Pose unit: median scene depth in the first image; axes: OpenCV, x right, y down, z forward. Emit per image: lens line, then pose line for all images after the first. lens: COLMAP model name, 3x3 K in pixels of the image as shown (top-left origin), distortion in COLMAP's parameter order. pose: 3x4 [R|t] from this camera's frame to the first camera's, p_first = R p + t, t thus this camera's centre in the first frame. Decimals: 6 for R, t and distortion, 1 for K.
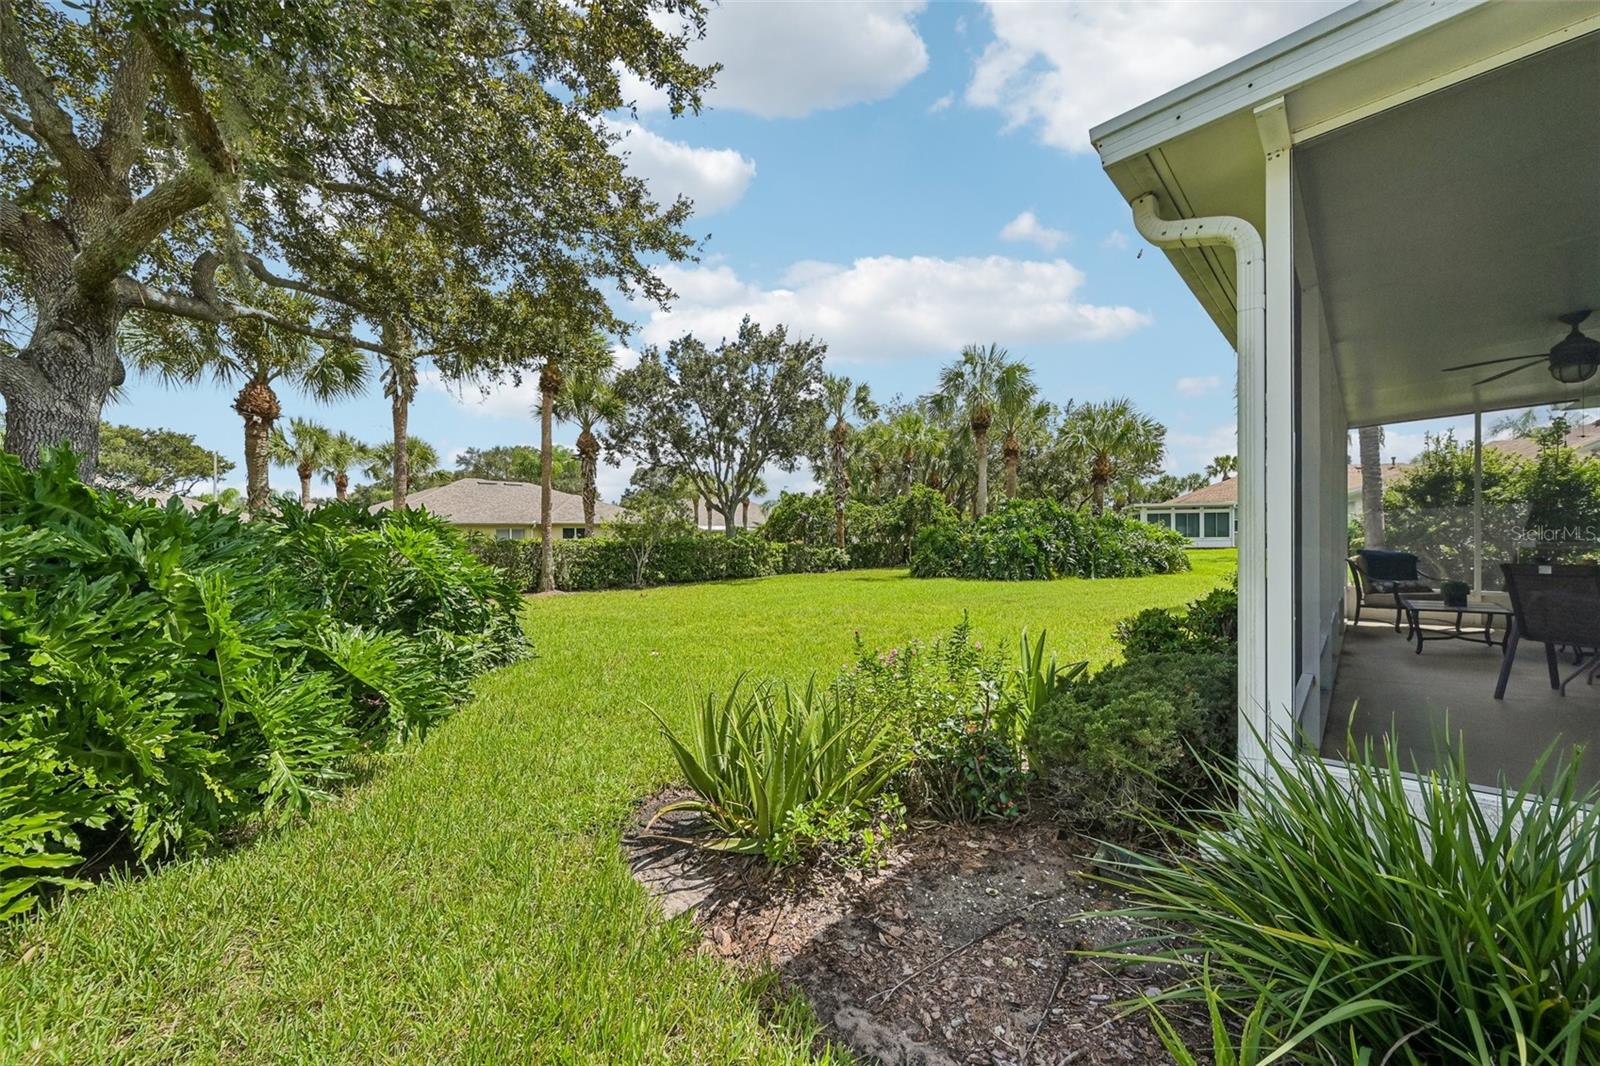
lens RADIAL K [[642.7, 0, 799.1], [0, 642.7, 538.6], [0, 0, 1]] dist [0.004703, -0.000063]
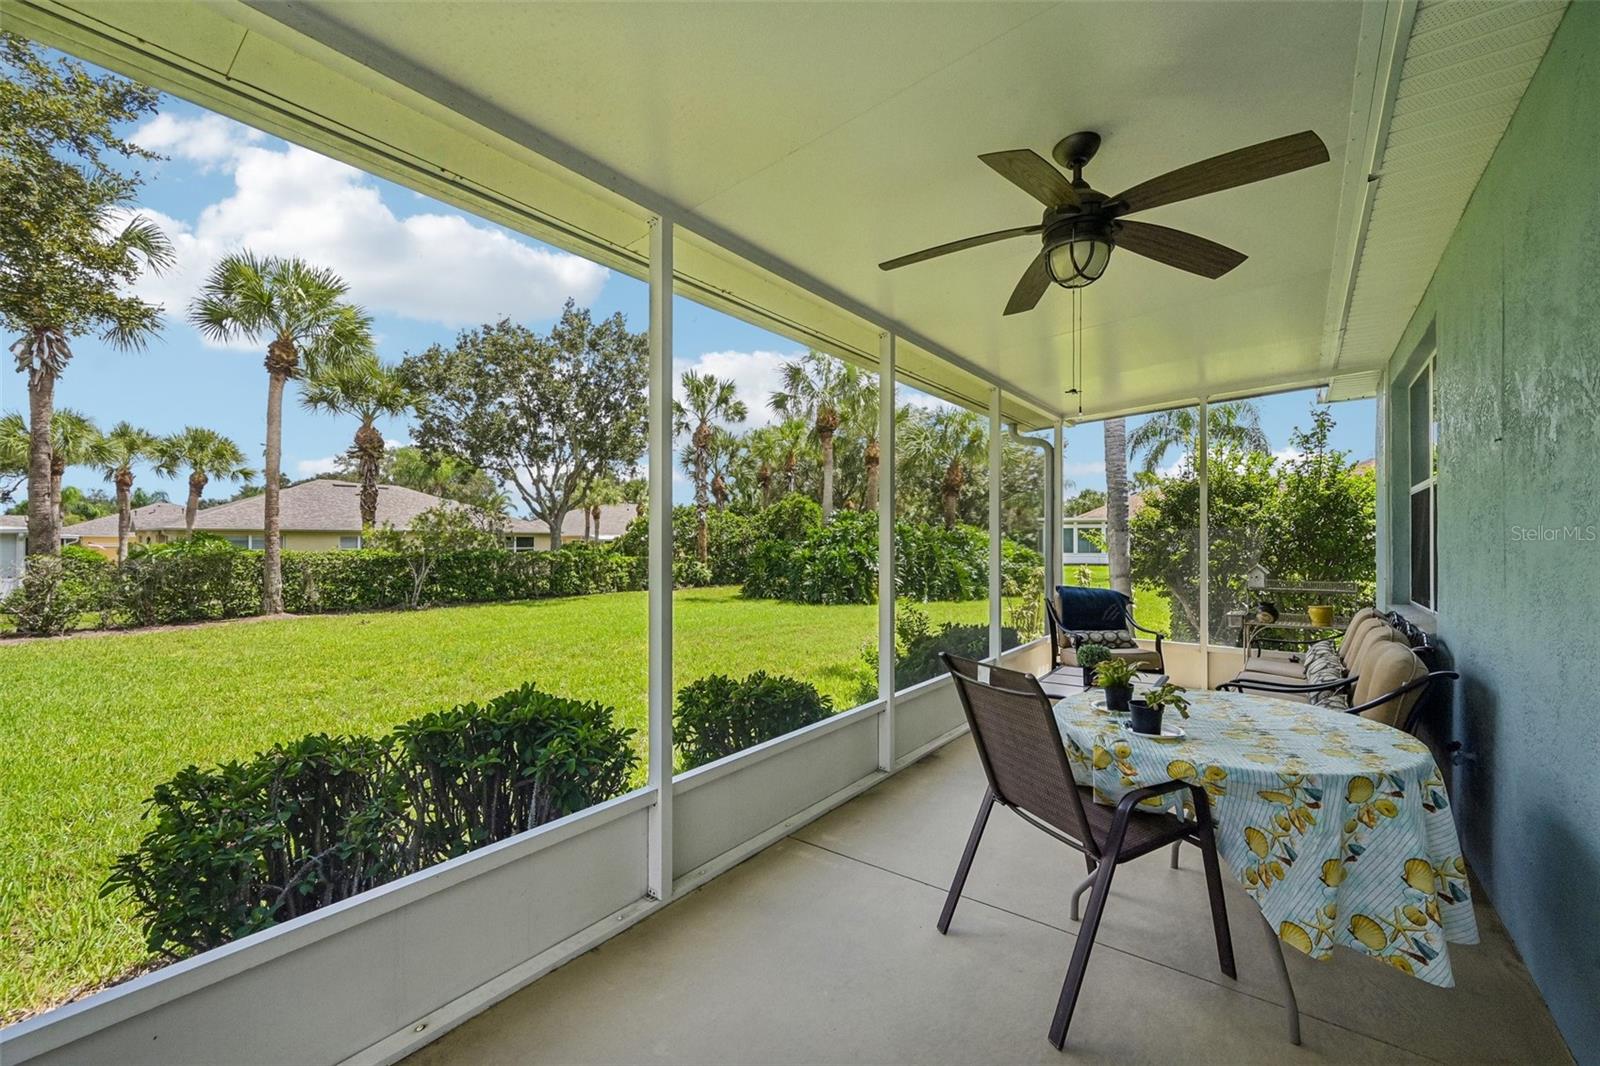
lens RADIAL K [[636.2, 0, 807.4], [0, 636.2, 548.5], [0, 0, 1]] dist [-0.000790, 0.000056]
pose [[0.997938, 0.010324, 0.063346, 0.237907], [-0.010375, 0.999946, 0.000464, -0.009828], [-0.063338, -0.001120, 0.997992, 0.133986]]
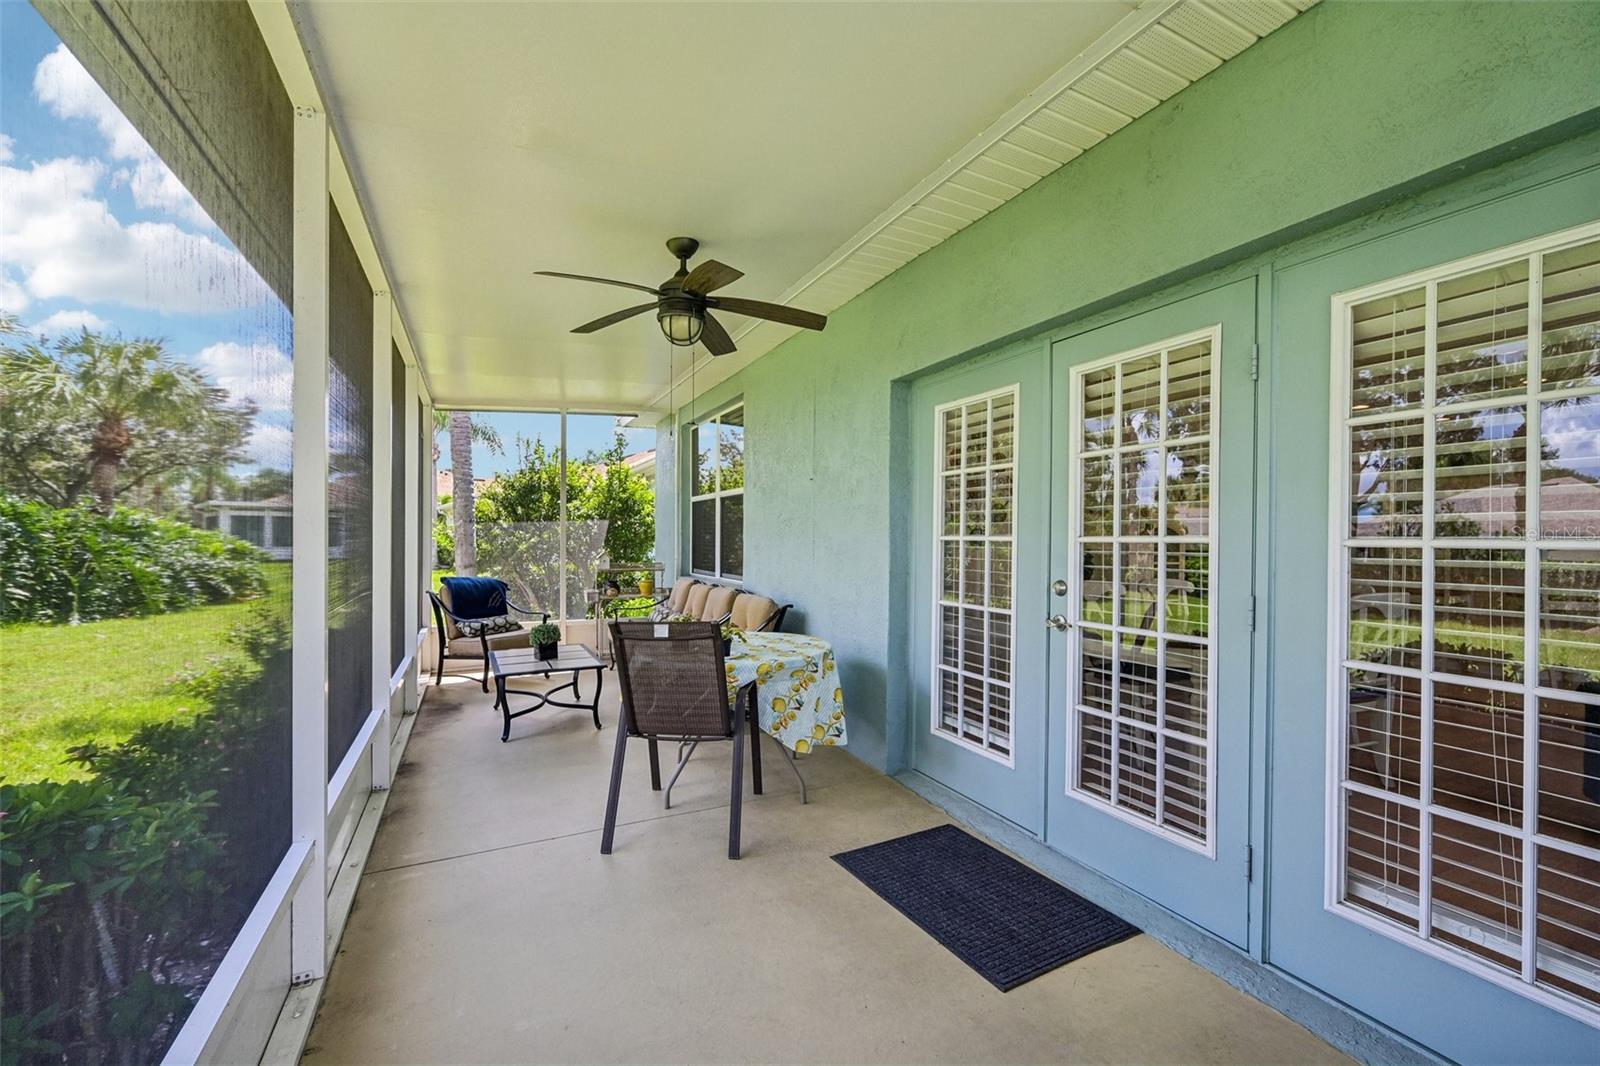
lens RADIAL K [[682.2, 0, 804.0], [0, 682.2, 540.6], [0, 0, 1]] dist [0.001116, 0.000205]
pose [[0.393684, 0.007377, 0.919216, 0.147825], [-0.000847, 0.999970, -0.007662, -0.007600], [-0.919246, 0.002238, 0.393678, 0.150158]]
